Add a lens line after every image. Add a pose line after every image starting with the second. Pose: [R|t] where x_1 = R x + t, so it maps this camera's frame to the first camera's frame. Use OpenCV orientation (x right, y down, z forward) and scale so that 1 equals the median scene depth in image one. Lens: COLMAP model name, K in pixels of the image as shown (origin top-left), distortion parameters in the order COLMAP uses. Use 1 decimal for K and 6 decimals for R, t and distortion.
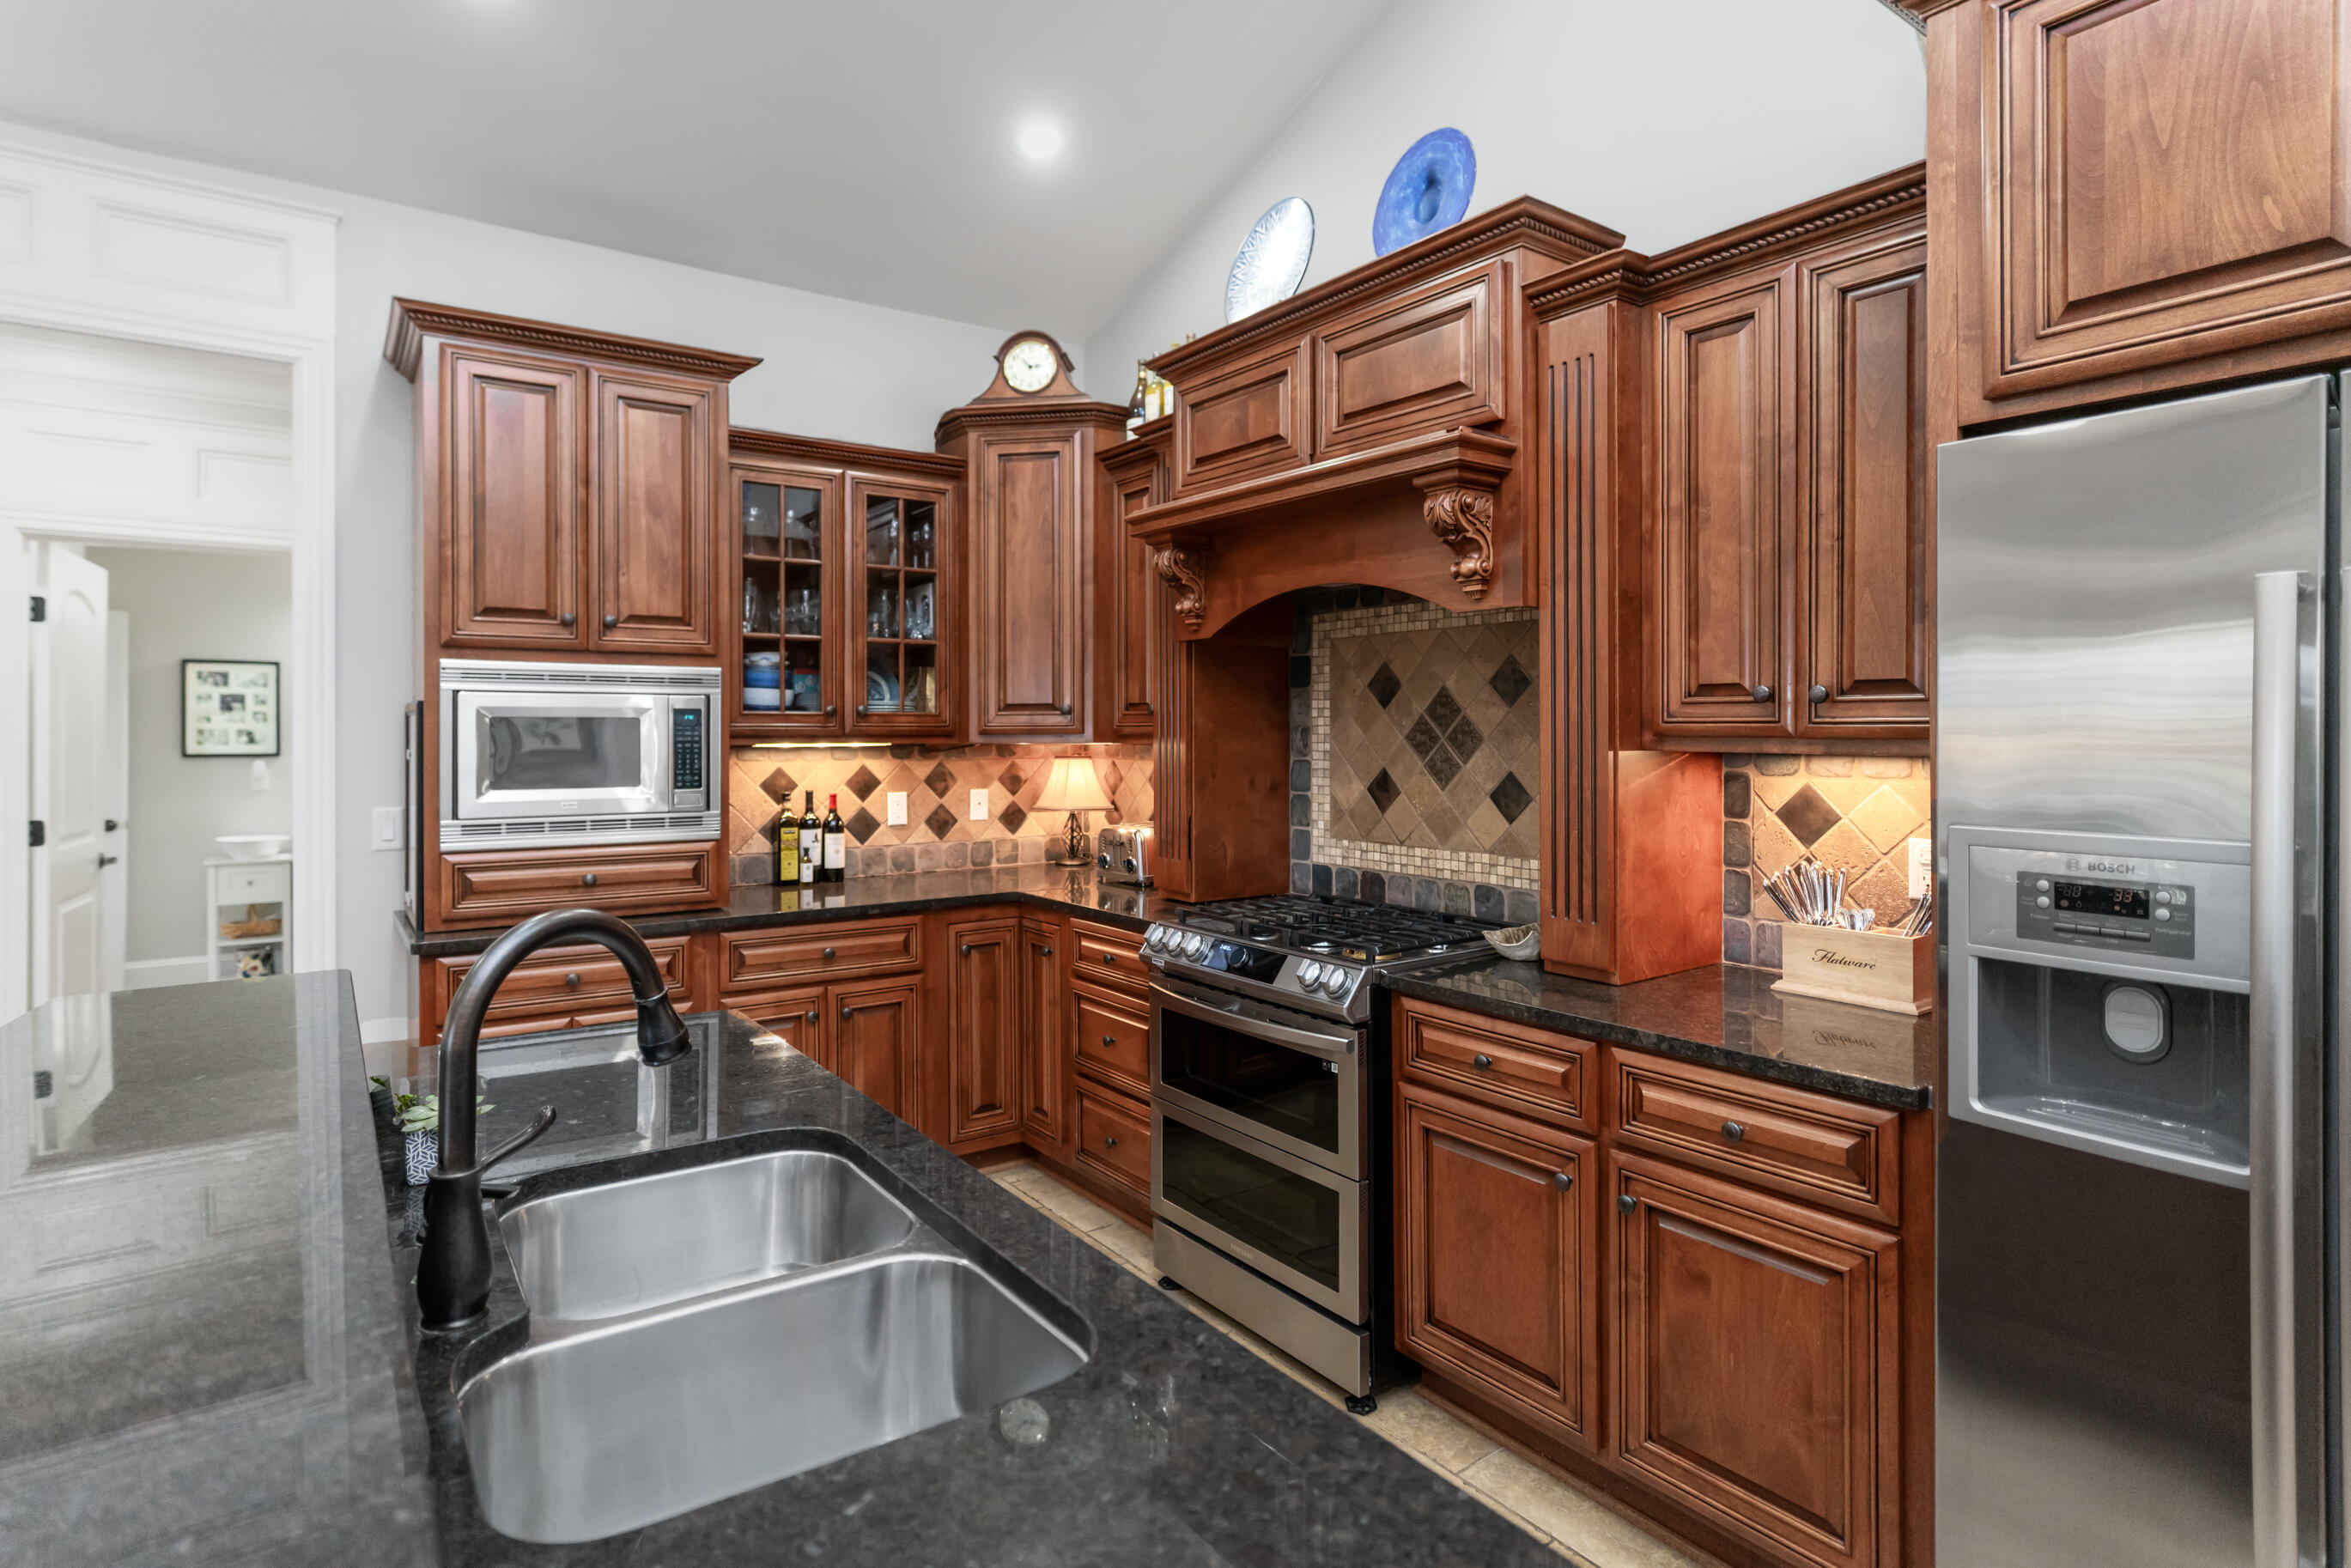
lens RADIAL K [[1208.8, 0, 1161.6], [0, 1208.8, 711.2], [0, 0, 1]] dist [-0.007036, 0.009846]
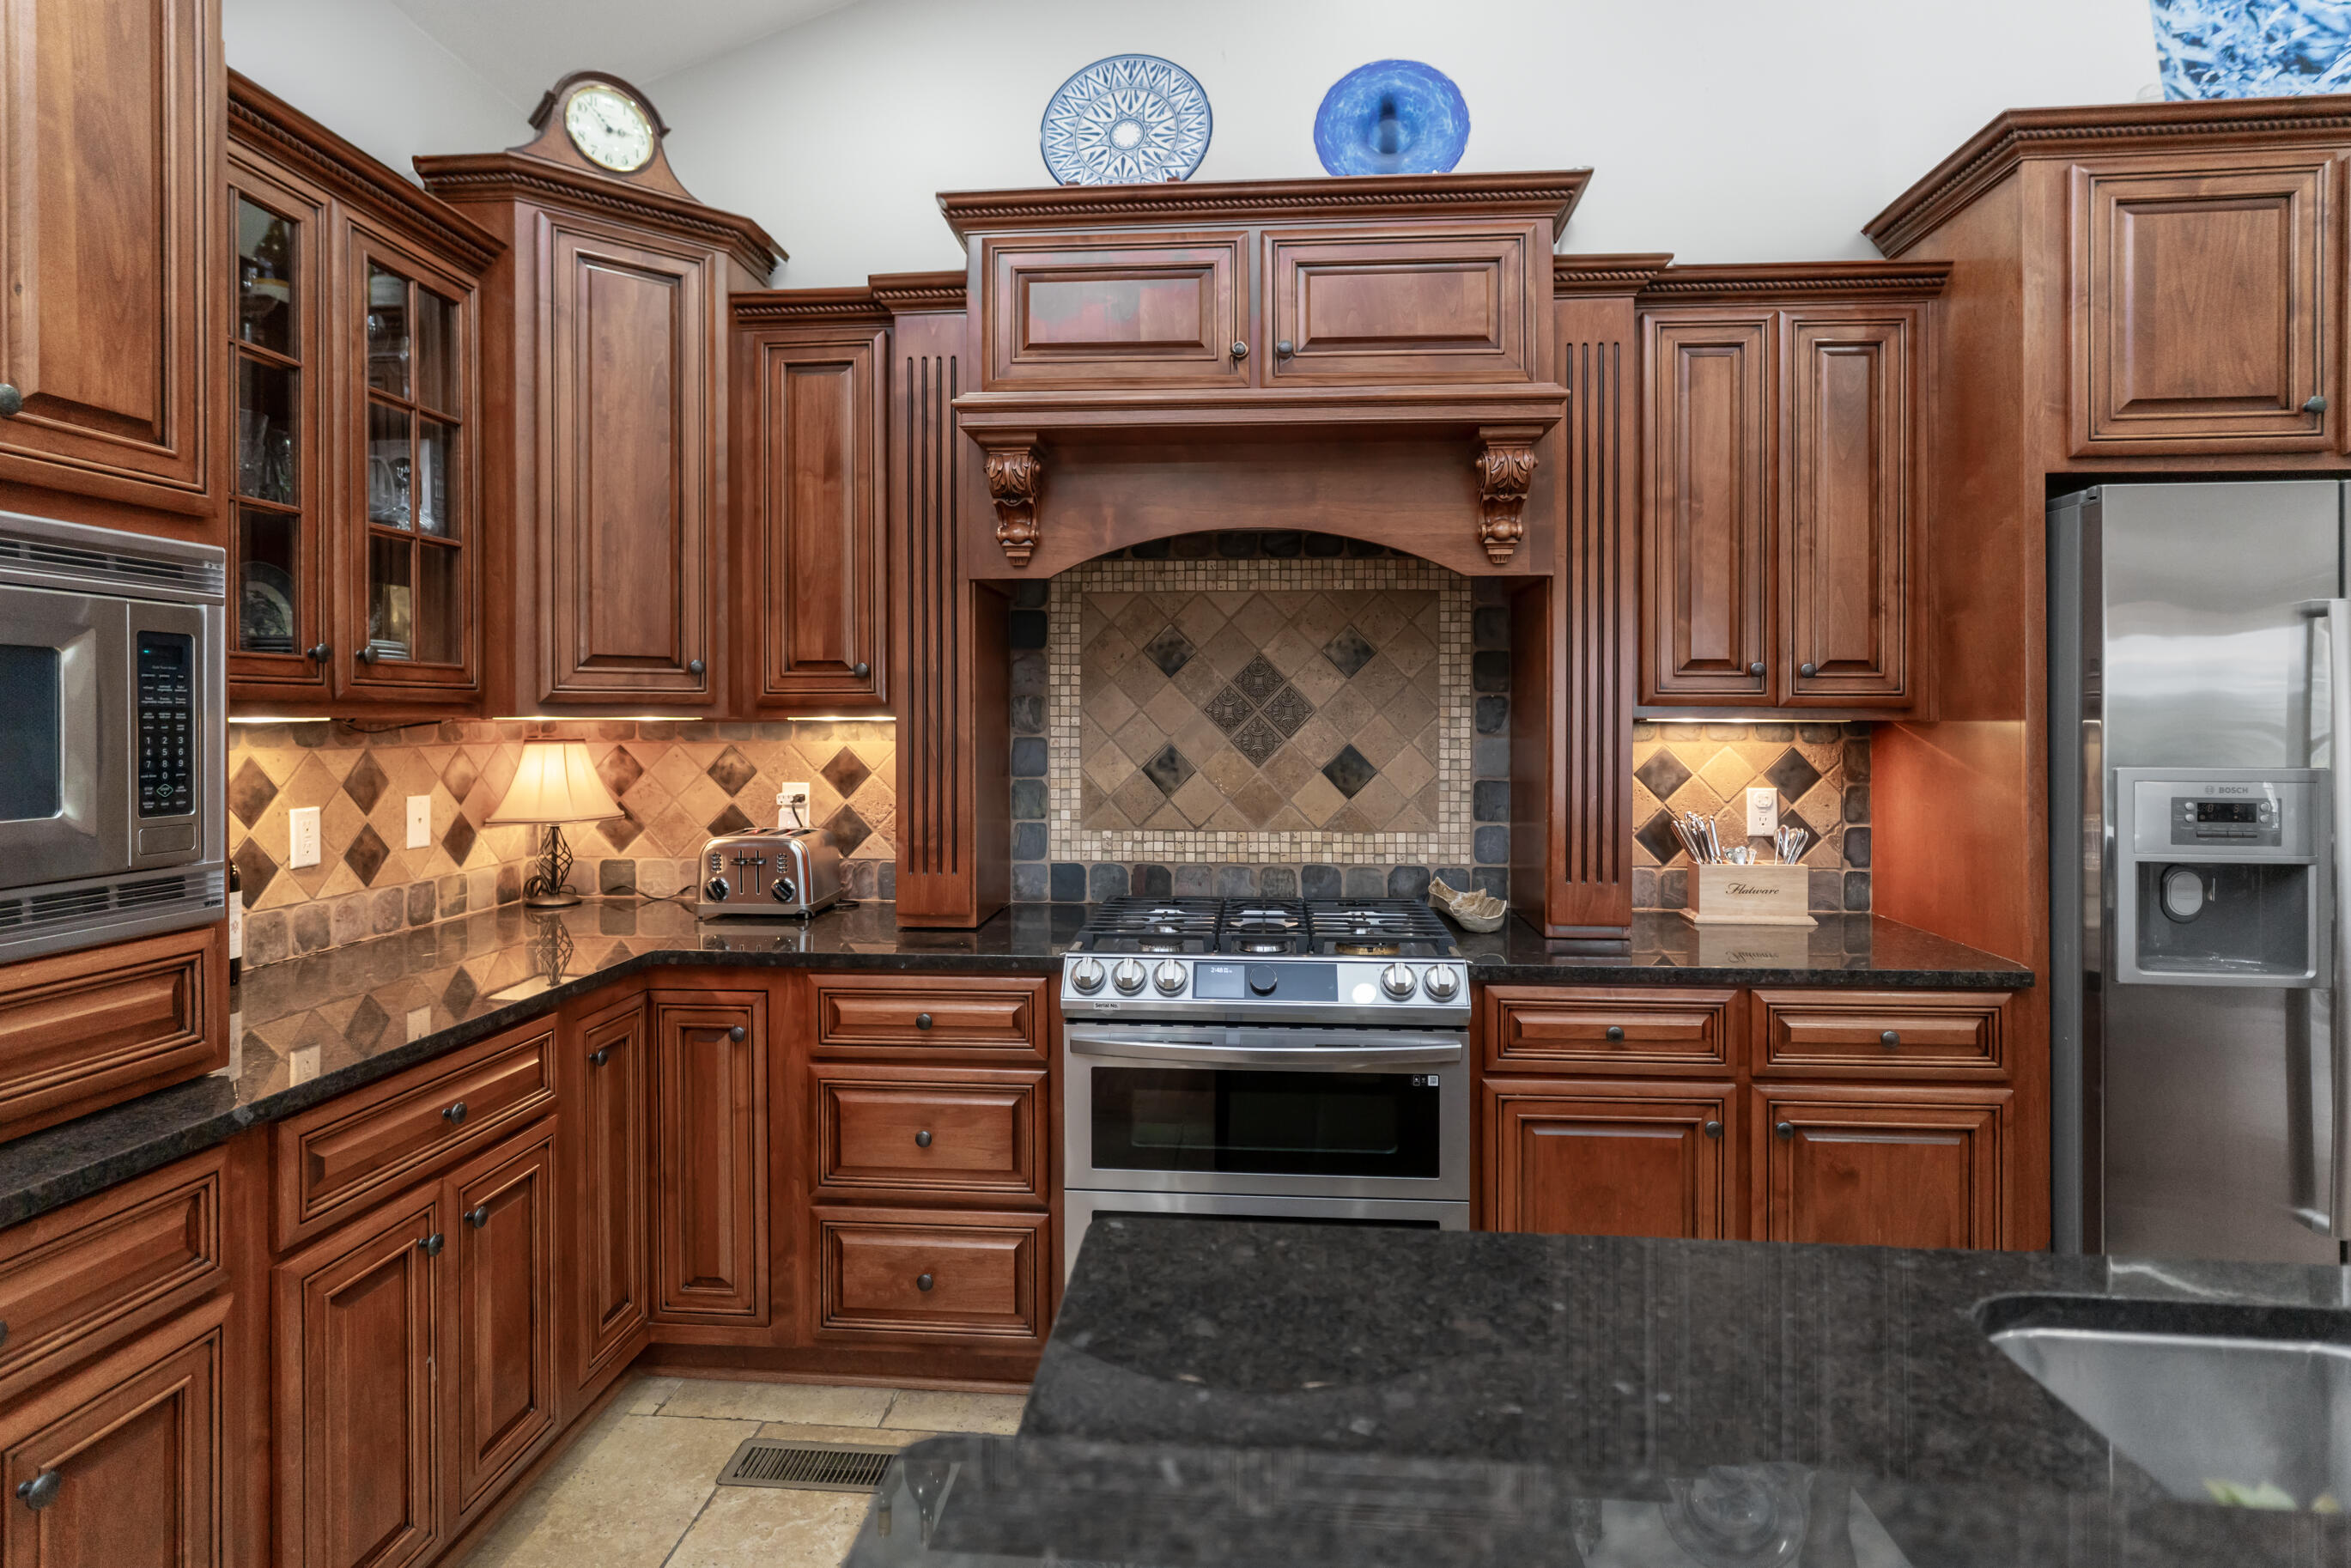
lens RADIAL K [[1208.8, 0, 1205.3], [0, 1208.8, 698.5], [0, 0, 1]] dist [-0.007036, 0.009846]
pose [[0.643029, 0.013476, 0.765723, -0.494602], [-0.014615, 0.999879, -0.005324, 0.018634], [-0.765702, -0.007767, 0.643148, 0.434404]]
